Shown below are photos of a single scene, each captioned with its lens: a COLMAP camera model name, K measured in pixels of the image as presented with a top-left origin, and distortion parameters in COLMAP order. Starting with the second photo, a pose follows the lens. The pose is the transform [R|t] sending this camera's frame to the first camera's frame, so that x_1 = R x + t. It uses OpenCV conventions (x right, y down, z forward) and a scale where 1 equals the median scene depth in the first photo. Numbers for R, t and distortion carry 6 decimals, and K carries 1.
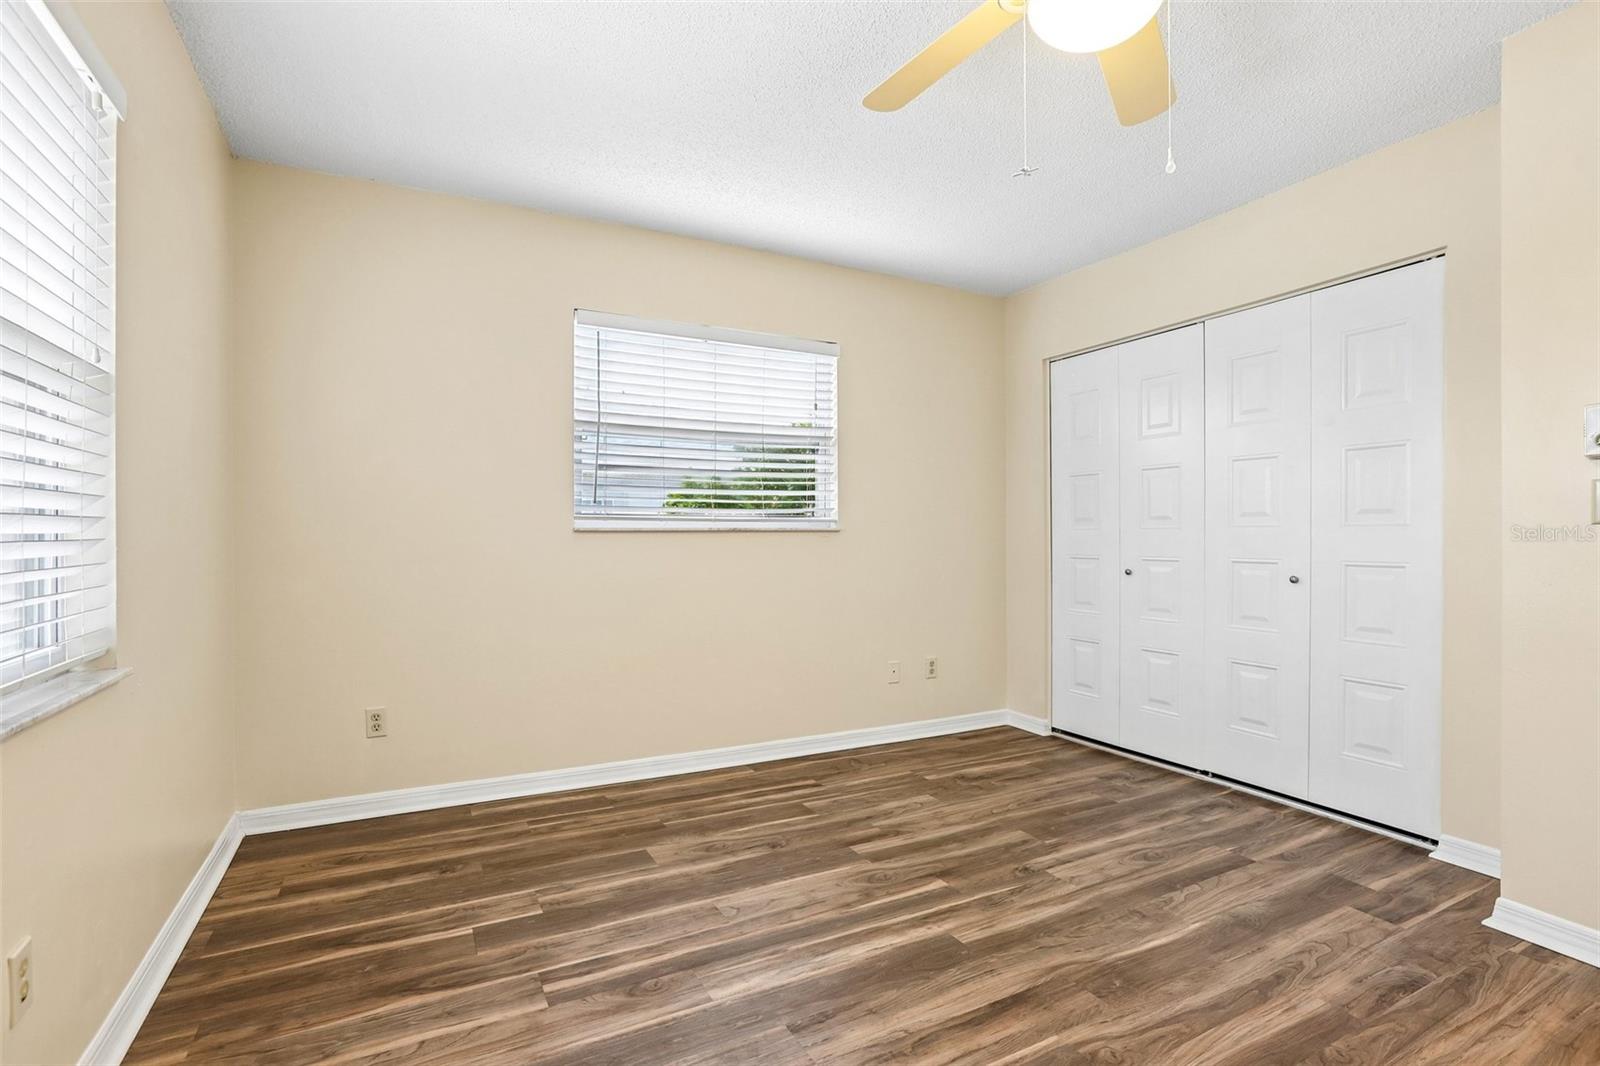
lens RADIAL K [[747.8, 0, 800.0], [0, 747.8, 533.0], [0, 0, 1]] dist [-0.058758, 0.025066]
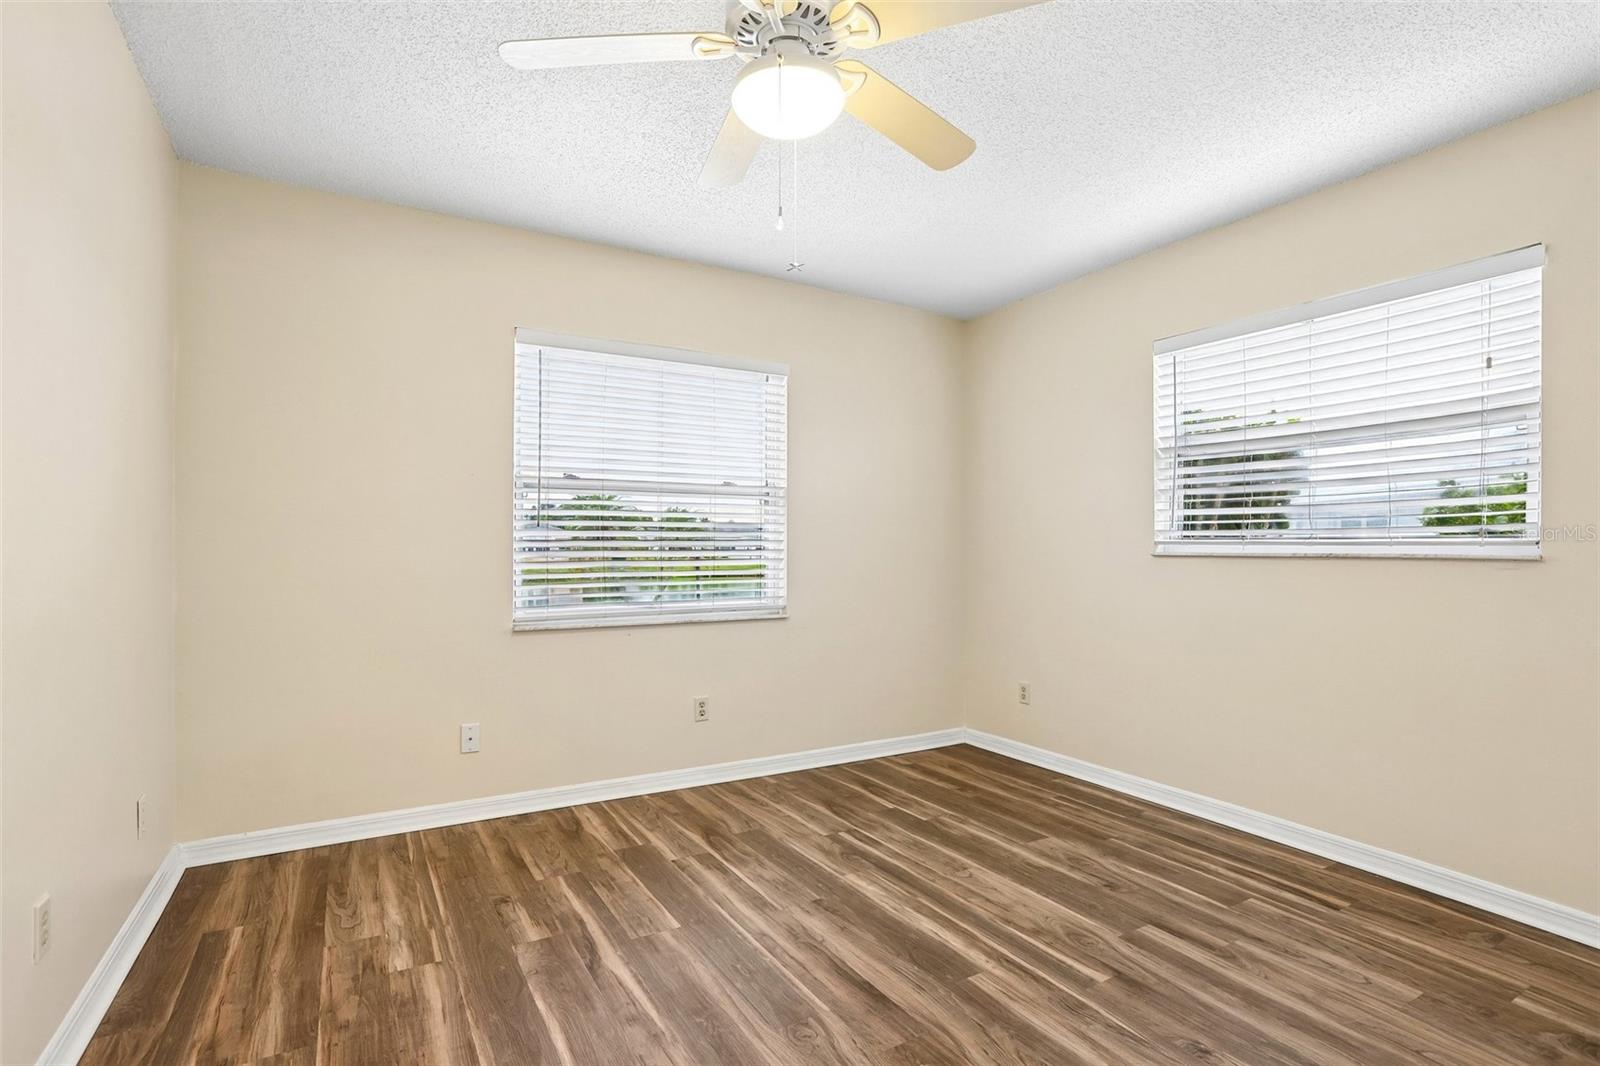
lens RADIAL K [[779.6, 0, 797.0], [0, 779.6, 575.3], [0, 0, 1]] dist [-0.060980, 0.051191]
pose [[0.050632, 0.033414, -0.998158, 0.998452], [-0.006276, 0.999431, 0.033138, -0.009703], [0.998698, 0.004586, 0.050813, 0.589113]]
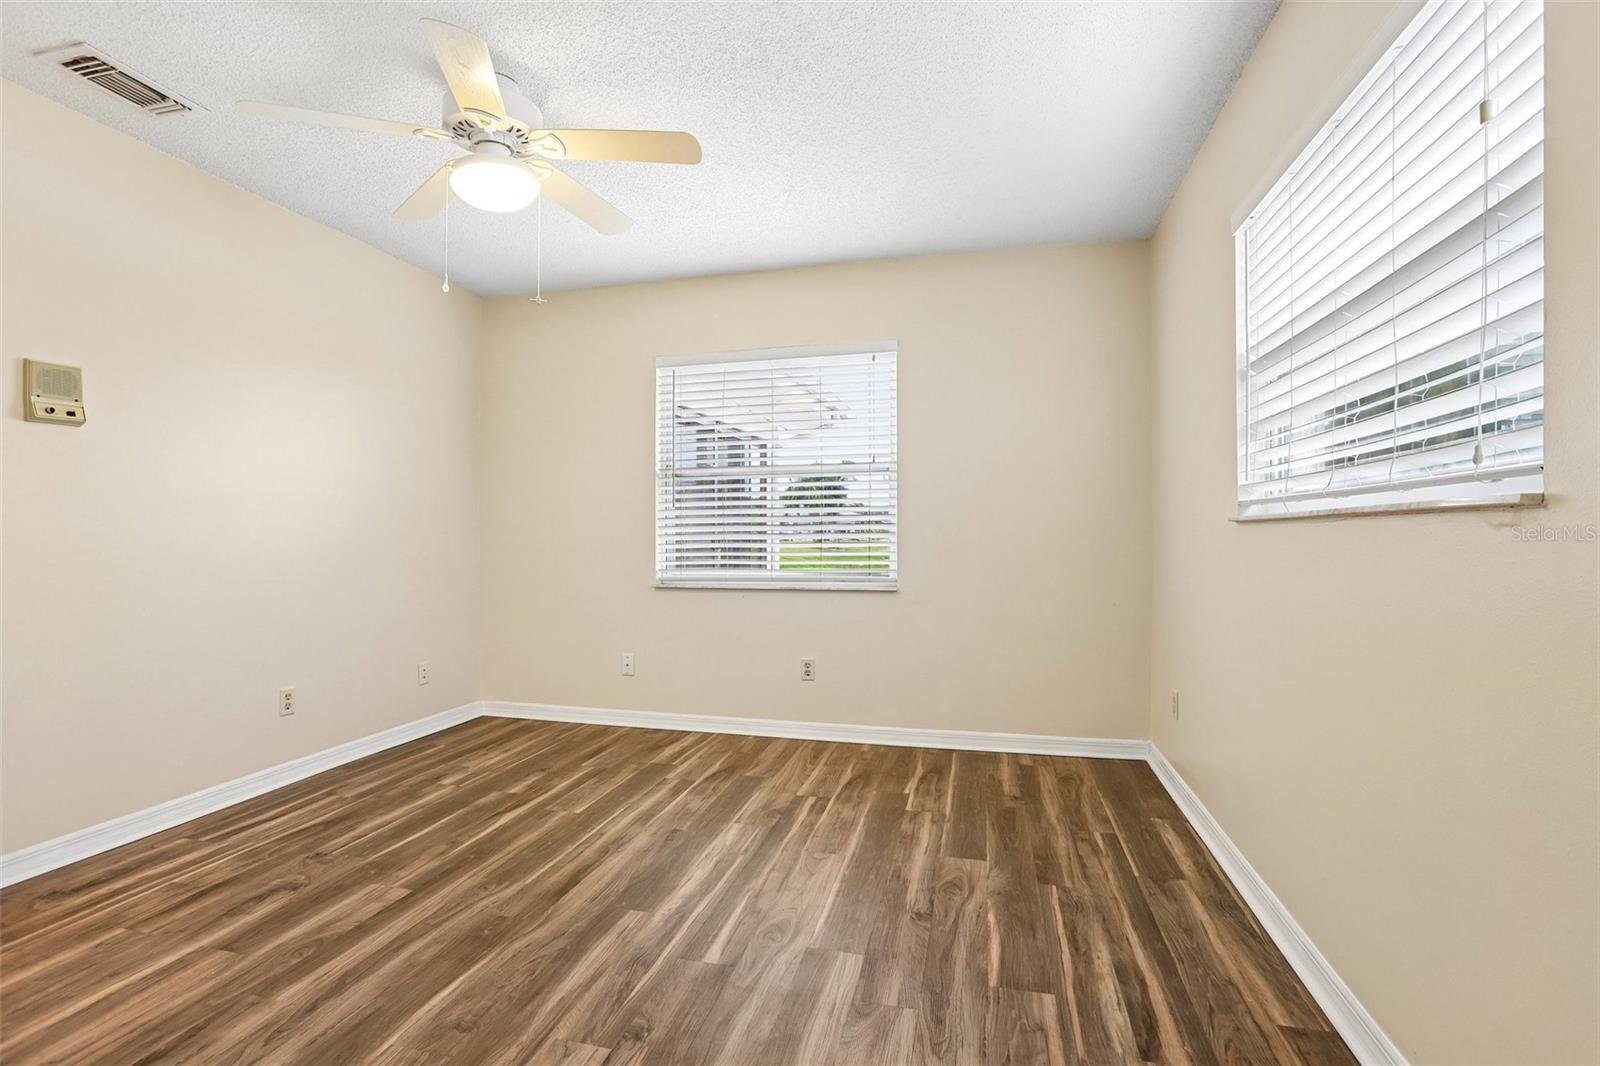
lens RADIAL K [[747.8, 0, 800.0], [0, 747.8, 533.0], [0, 0, 1]] dist [-0.058758, 0.025066]
pose [[-0.670565, -0.004707, -0.741836, 0.699357], [0.000688, 0.999976, -0.006966, 0.015037], [0.741850, -0.005181, -0.670546, 1.559053]]
